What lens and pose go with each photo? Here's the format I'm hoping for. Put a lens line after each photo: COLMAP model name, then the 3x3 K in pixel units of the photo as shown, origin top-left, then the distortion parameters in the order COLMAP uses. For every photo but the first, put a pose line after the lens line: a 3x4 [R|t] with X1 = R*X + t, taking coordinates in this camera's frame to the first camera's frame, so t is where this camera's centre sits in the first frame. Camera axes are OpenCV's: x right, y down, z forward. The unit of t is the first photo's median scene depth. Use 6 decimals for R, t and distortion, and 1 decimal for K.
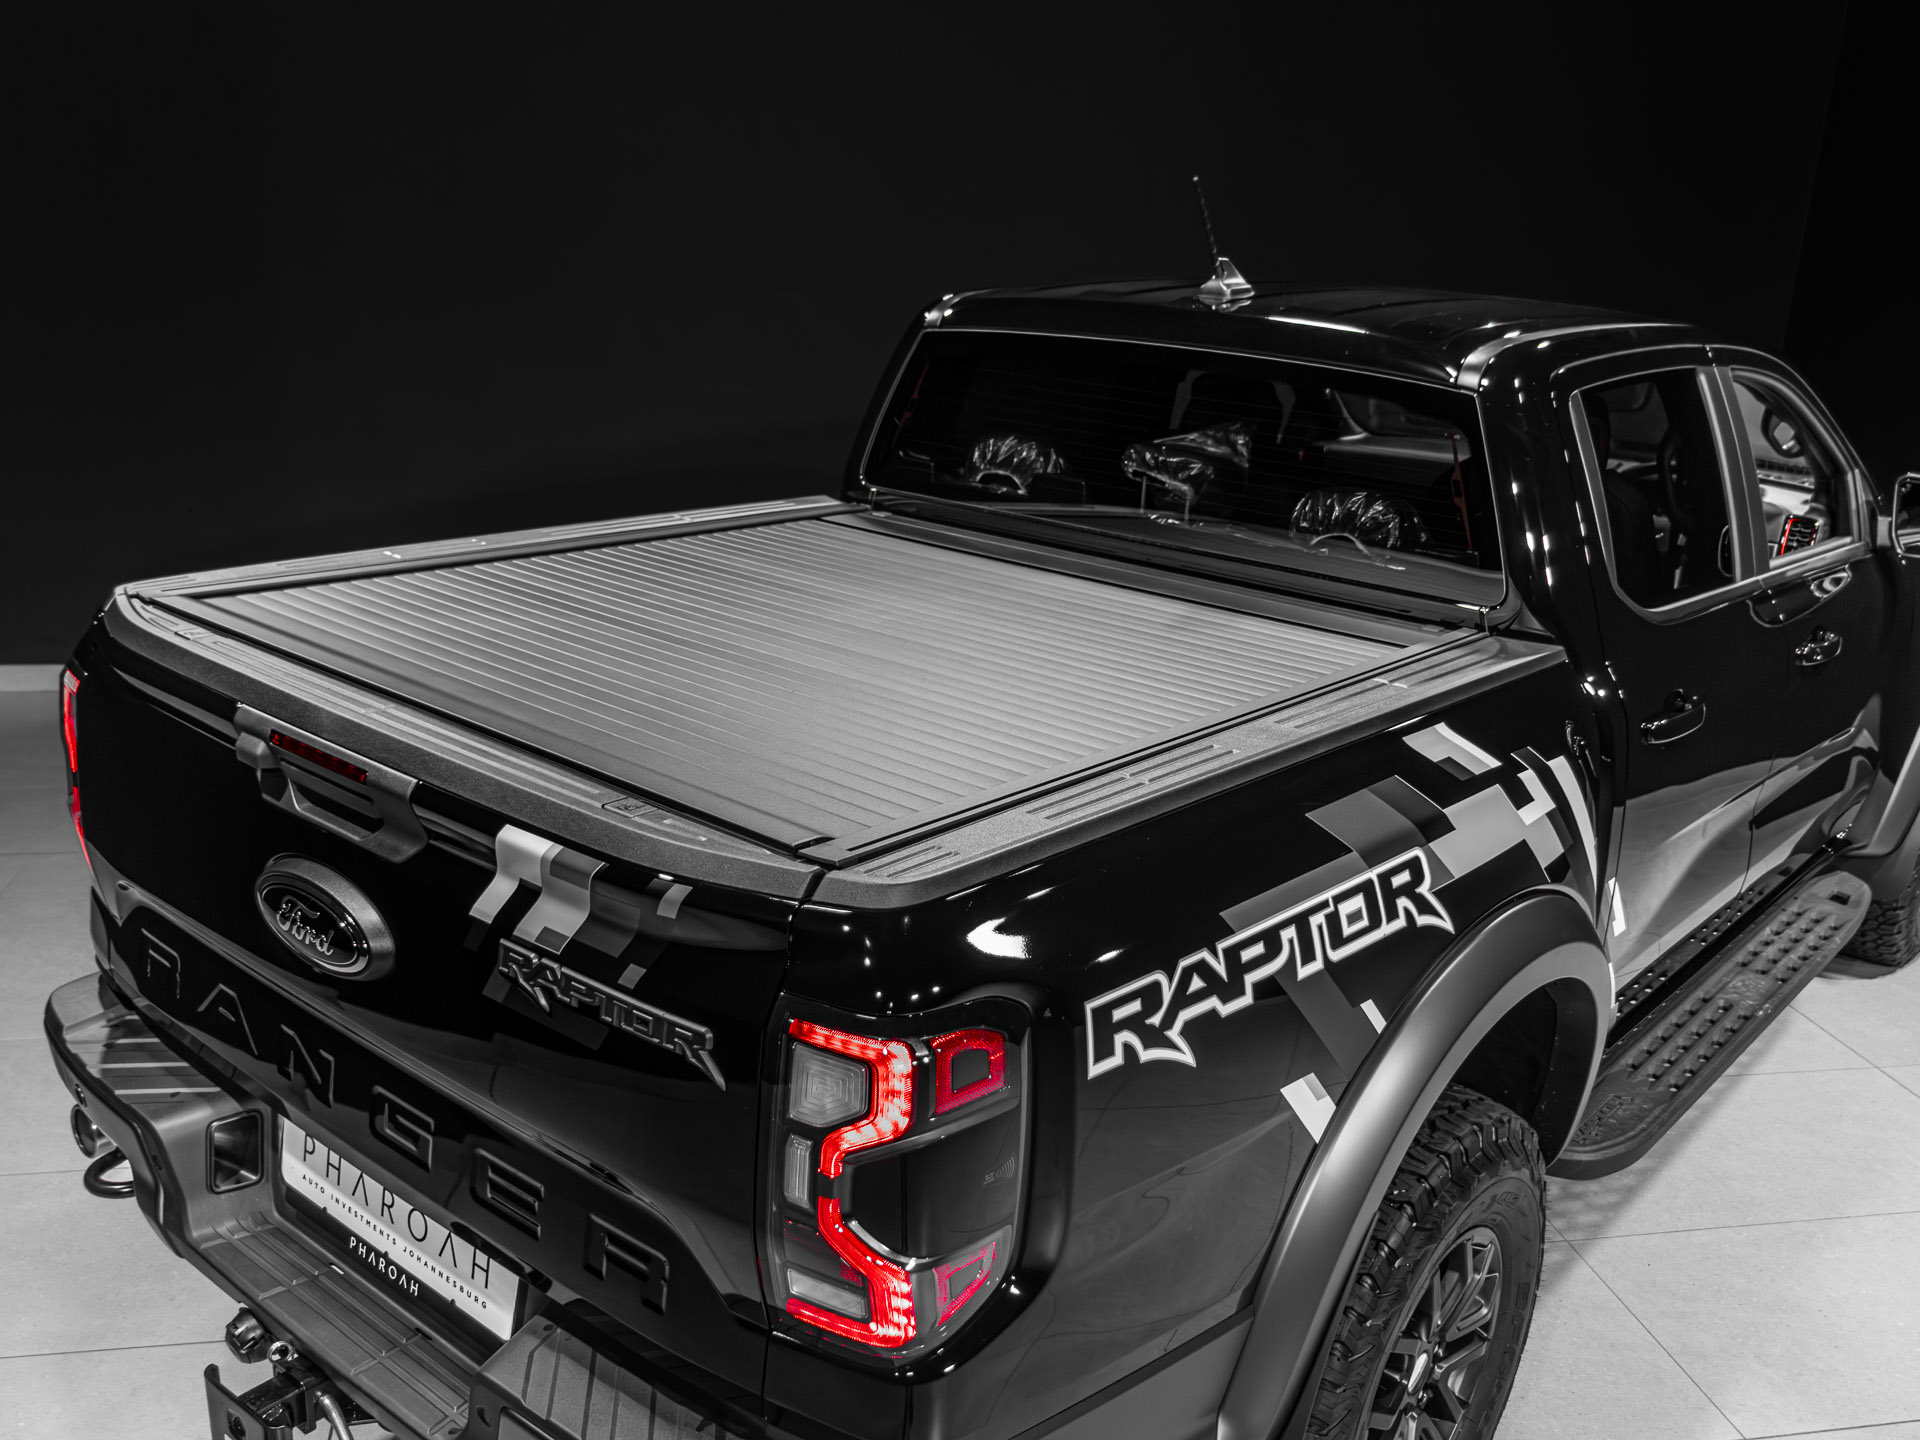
lens RADIAL K [[1737.0, 0, 958.8], [0, 1737.0, 737.0], [0, 0, 1]] dist [0.003861, 0.005845]
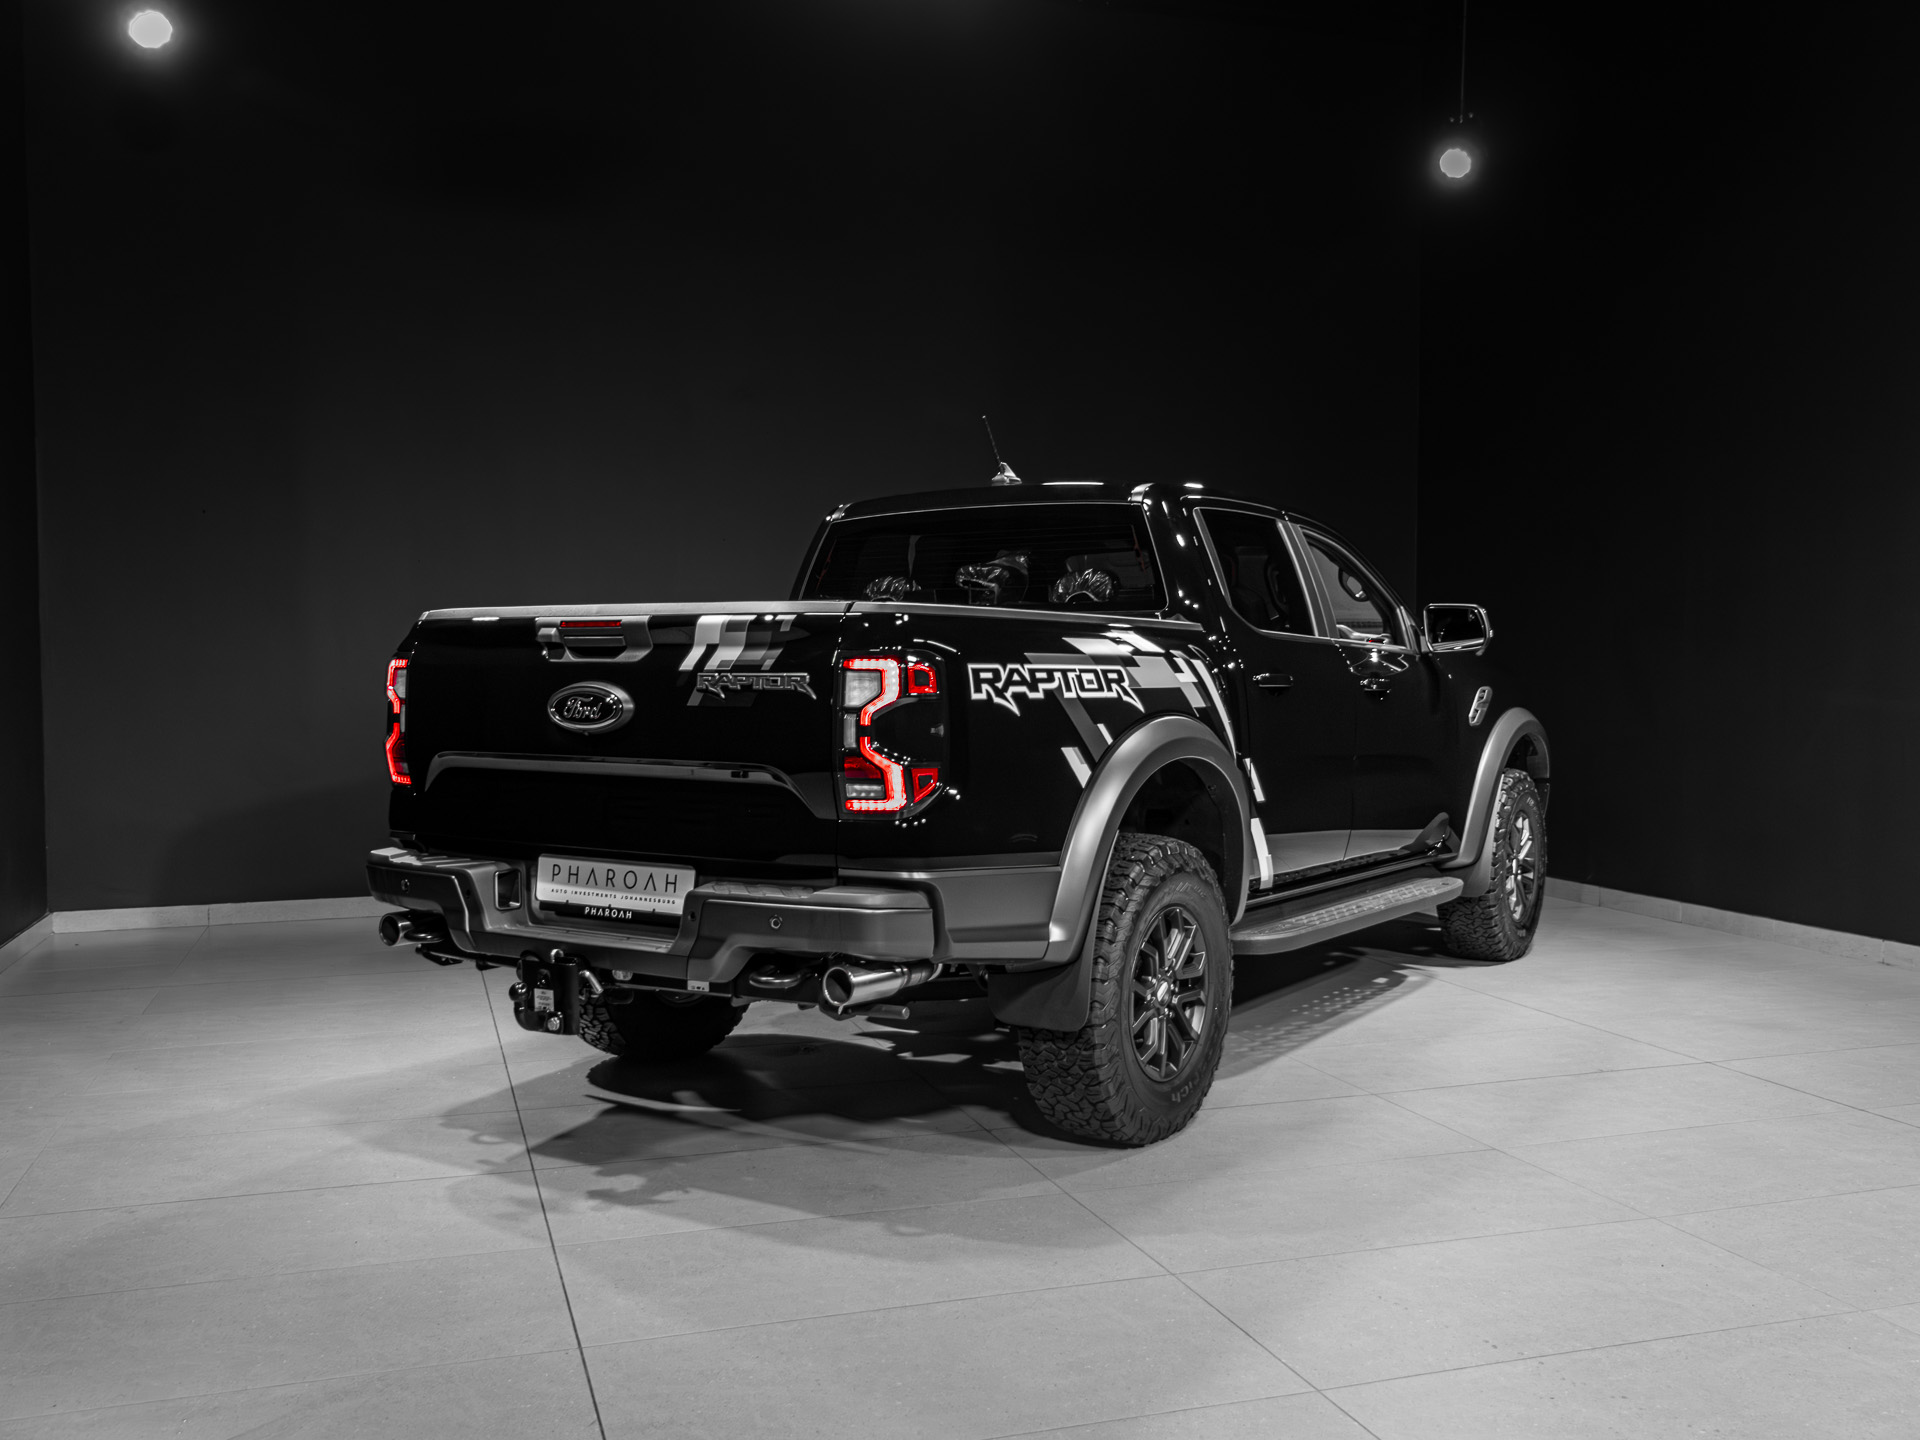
lens RADIAL K [[1787.6, 0, 985.3], [0, 1787.6, 717.8], [0, 0, 1]] dist [0.007138, 0.006885]
pose [[0.990196, -0.053317, 0.129112, -0.185972], [0.086773, 0.959106, -0.269418, 0.748436], [-0.109468, 0.277980, 0.954329, -1.077642]]
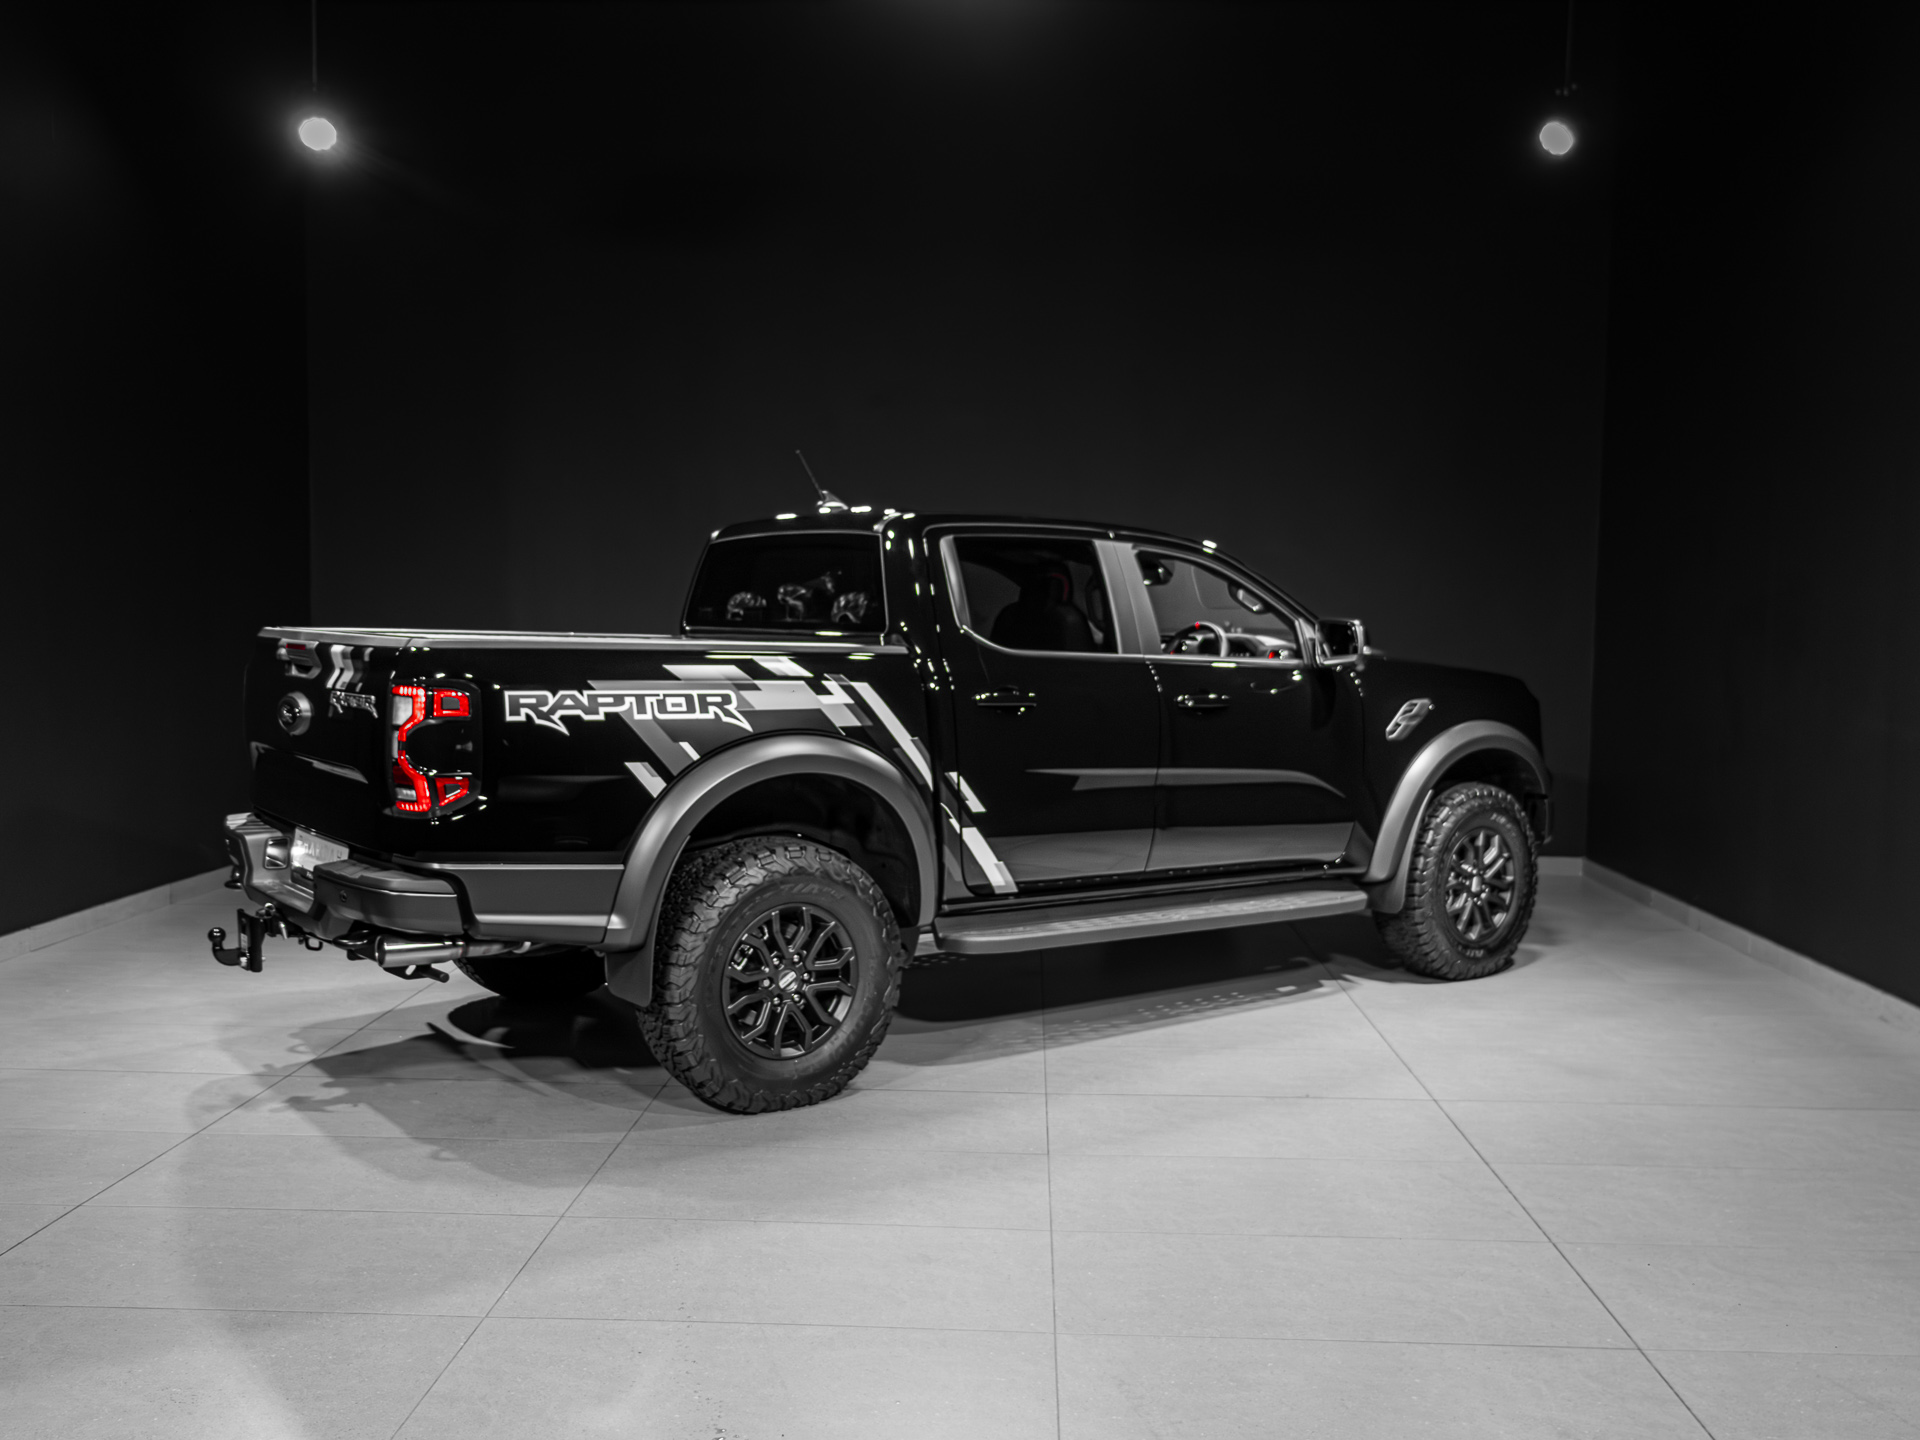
lens RADIAL K [[1787.6, 0, 985.3], [0, 1787.6, 717.8], [0, 0, 1]] dist [0.007138, 0.006885]
pose [[0.971898, -0.020346, -0.234523, 1.278324], [-0.040100, 0.967388, -0.250105, 0.755167], [0.231964, 0.252481, 0.939386, -1.272528]]
